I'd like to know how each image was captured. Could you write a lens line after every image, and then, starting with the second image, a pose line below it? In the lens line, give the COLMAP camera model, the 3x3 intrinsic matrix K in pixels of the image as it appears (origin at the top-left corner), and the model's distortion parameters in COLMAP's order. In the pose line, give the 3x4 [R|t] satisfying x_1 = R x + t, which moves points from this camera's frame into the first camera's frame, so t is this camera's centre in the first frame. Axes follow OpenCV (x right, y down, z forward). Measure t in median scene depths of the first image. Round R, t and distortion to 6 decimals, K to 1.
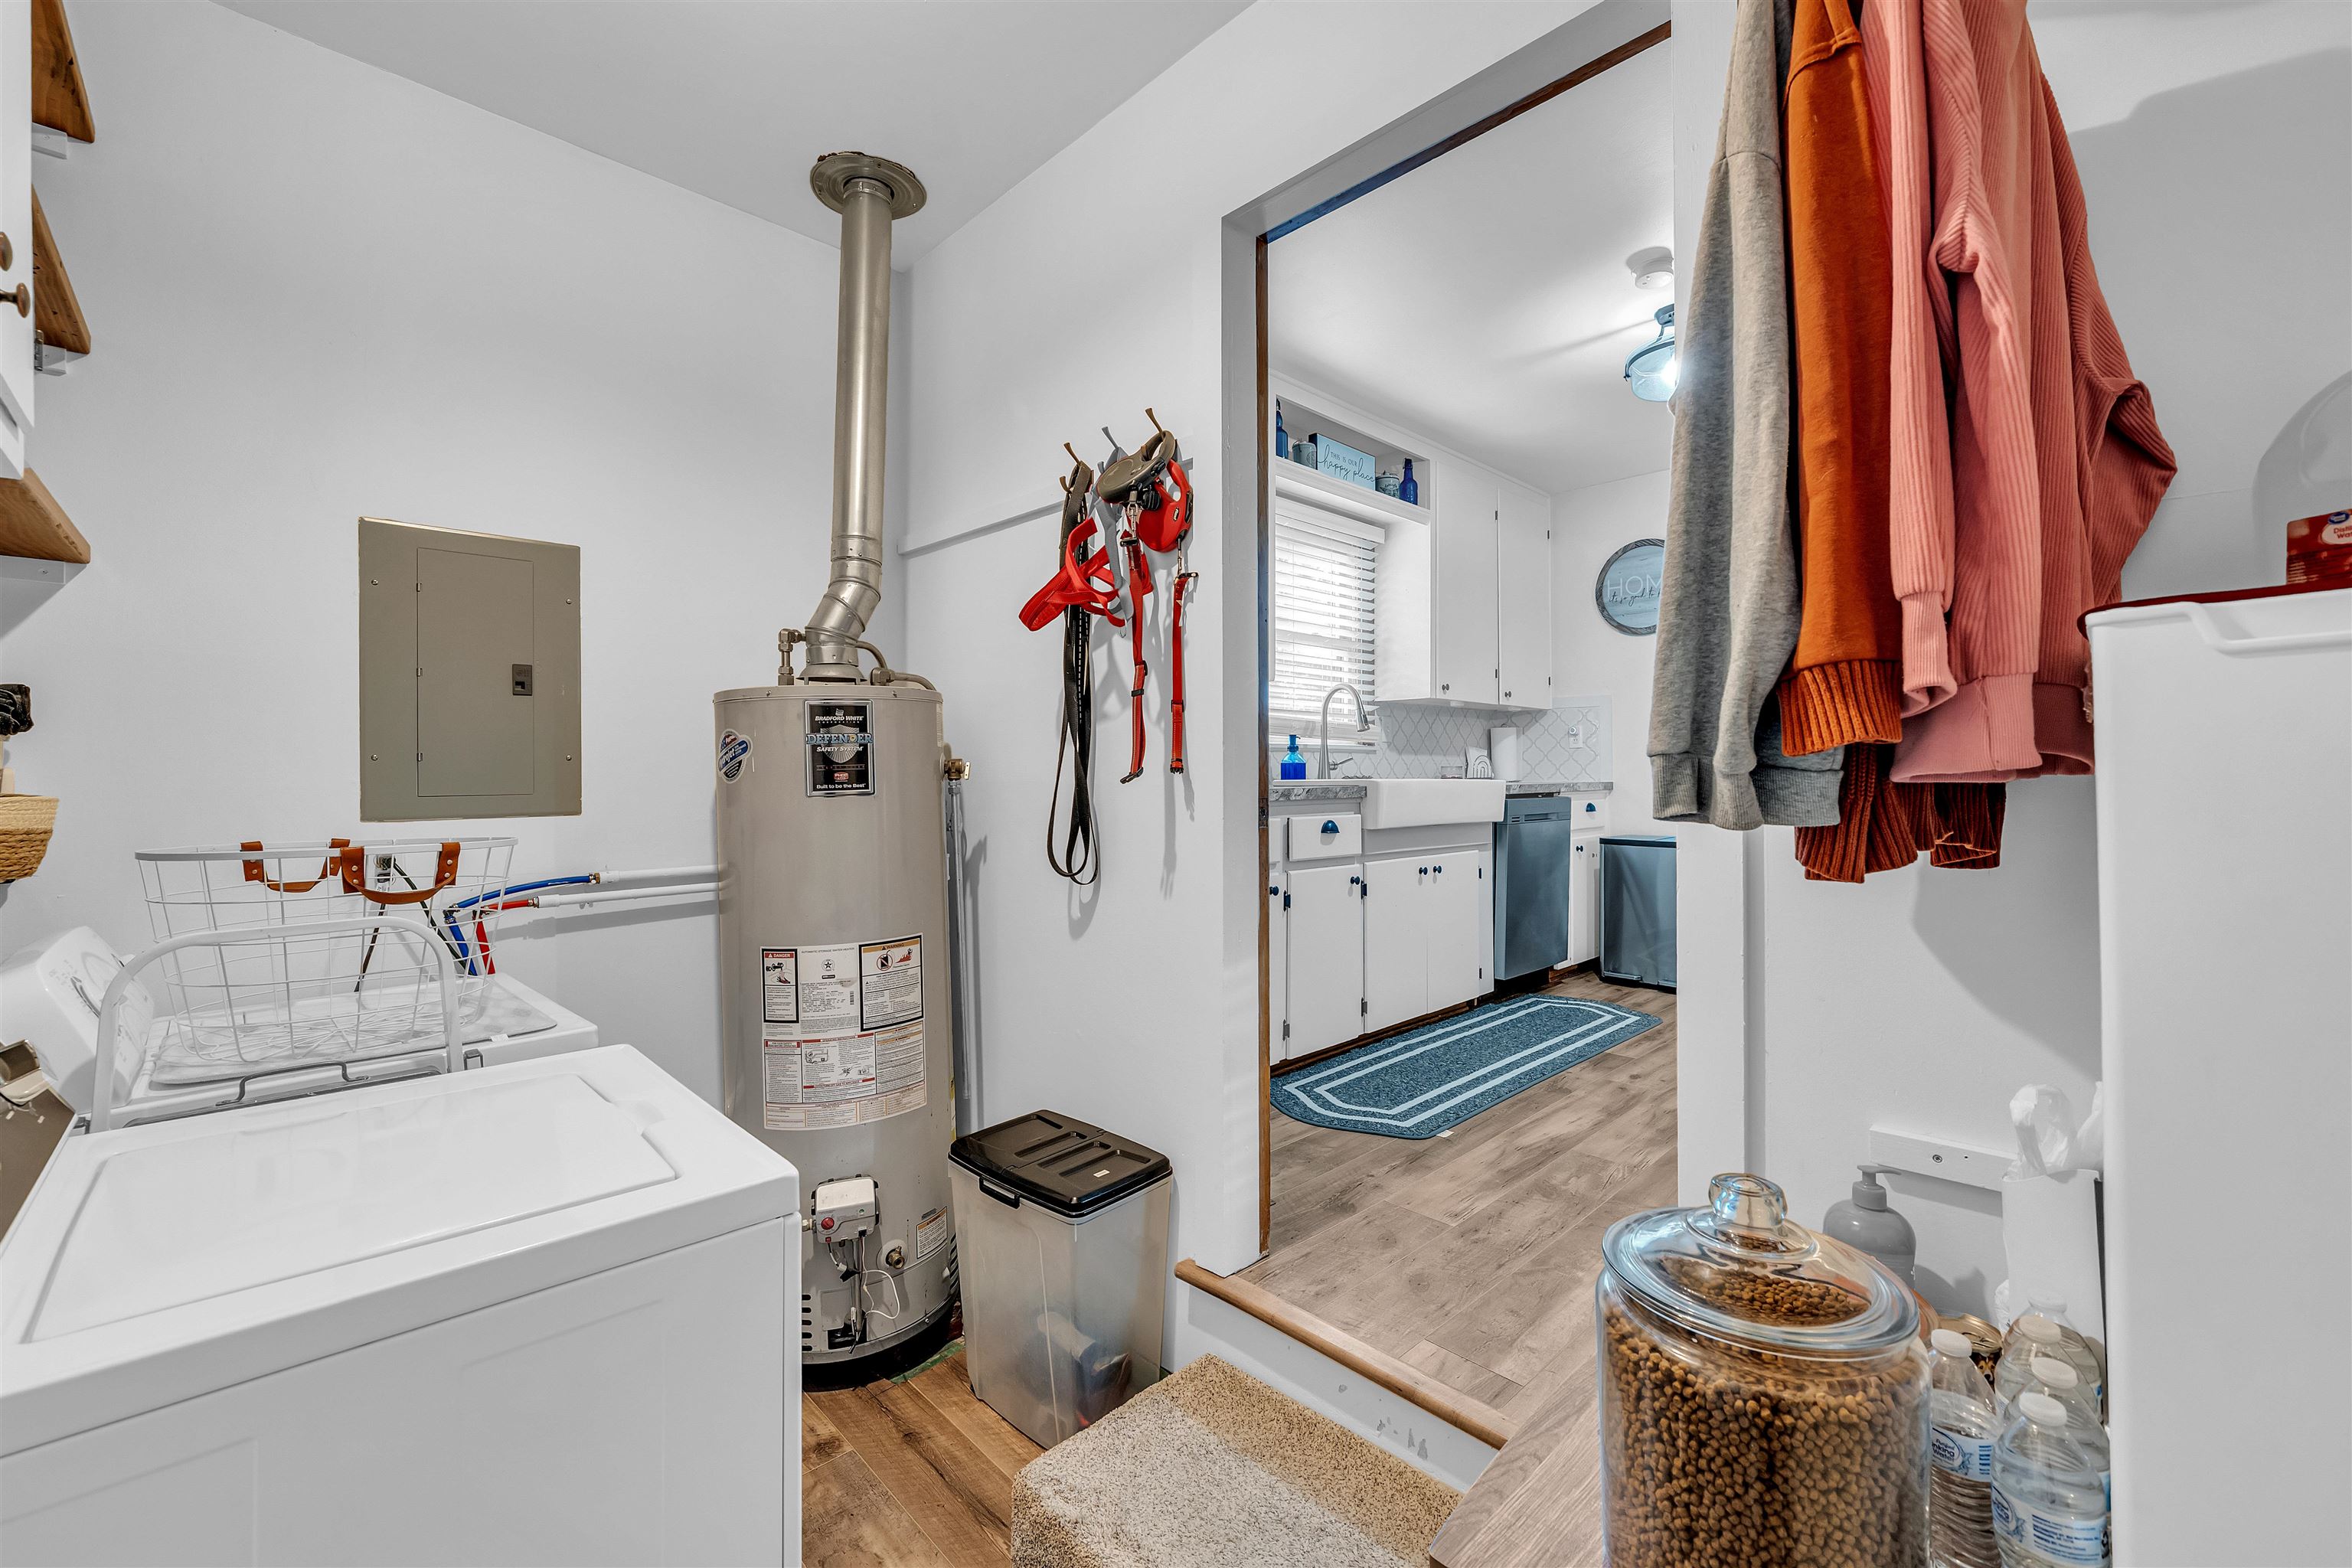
lens RADIAL K [[952.8, 0, 1171.8], [0, 952.8, 793.7], [0, 0, 1]] dist [-0.011583, -0.000018]
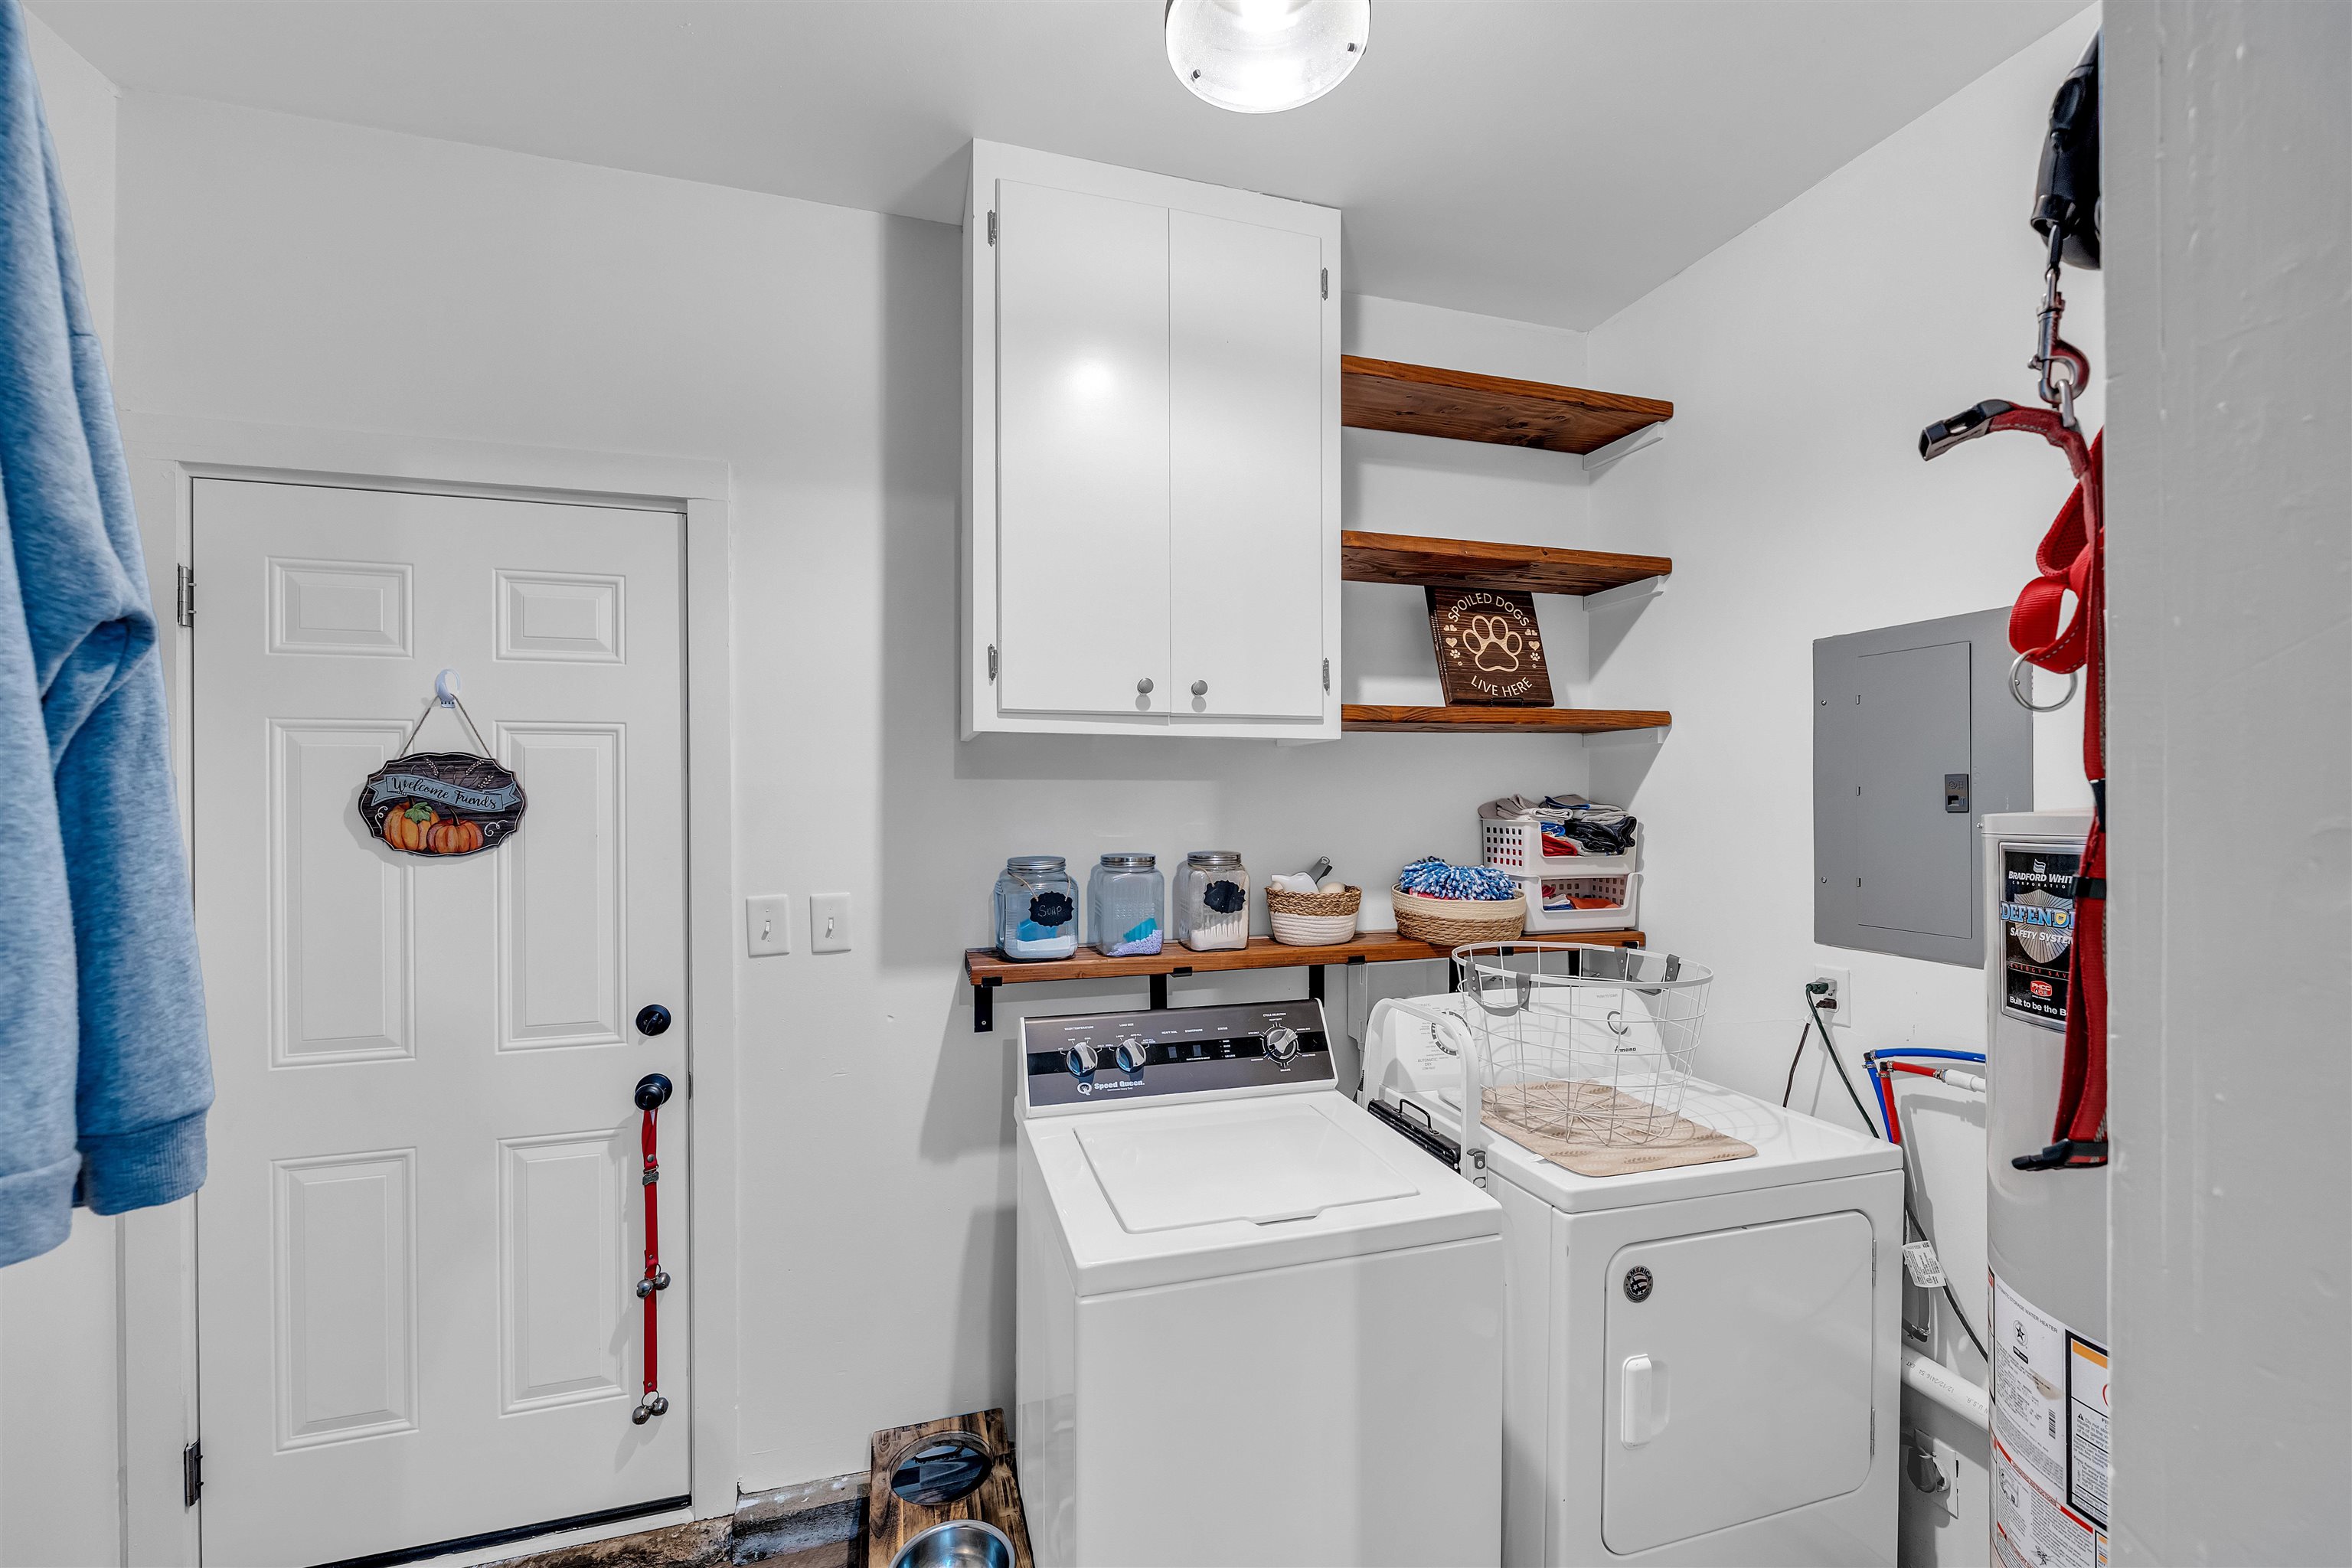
lens RADIAL K [[952.8, 0, 1171.8], [0, 952.8, 793.7], [0, 0, 1]] dist [-0.011583, -0.000018]
pose [[-0.463150, 0.004550, -0.886268, 0.249601], [-0.004151, 0.999965, 0.007304, -0.094441], [0.886270, 0.007062, -0.463115, 0.603391]]
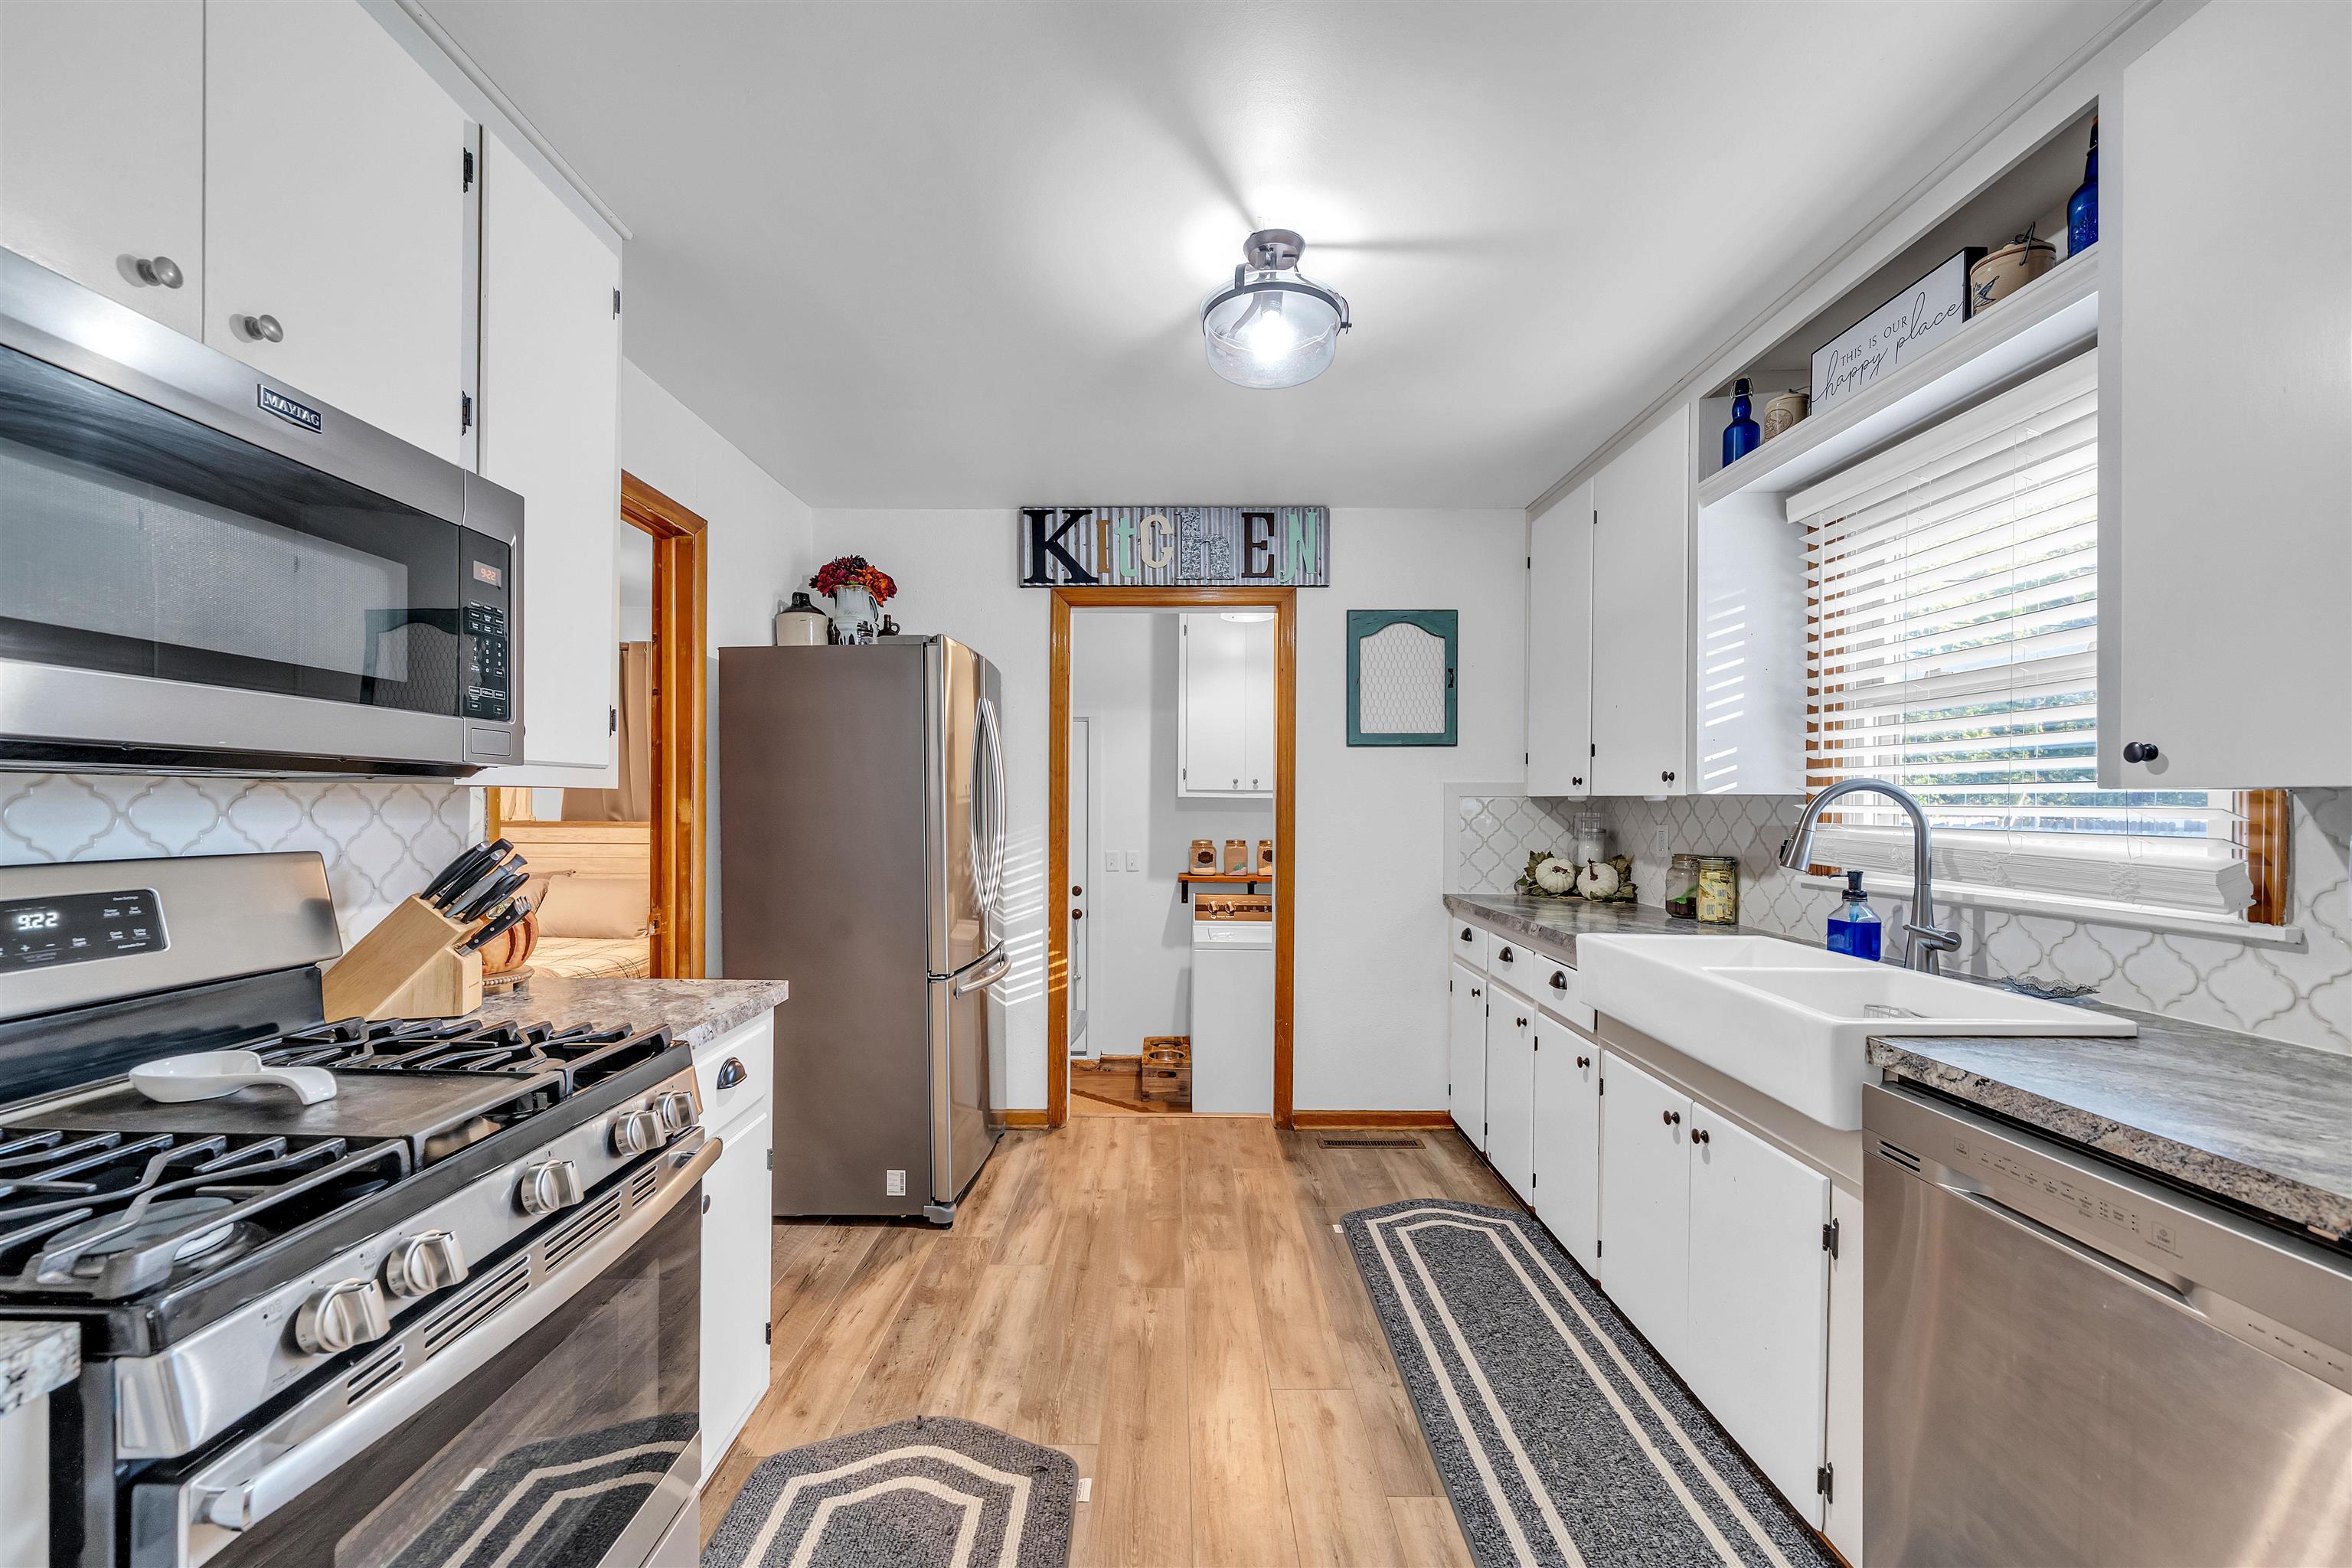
lens RADIAL K [[952.8, 0, 1171.8], [0, 952.8, 793.7], [0, 0, 1]] dist [-0.011583, -0.000018]
pose [[-0.698147, -0.001789, -0.715953, 1.183841], [-0.010527, 0.999914, 0.007767, -0.155407], [0.715878, 0.012959, -0.698106, 1.577255]]
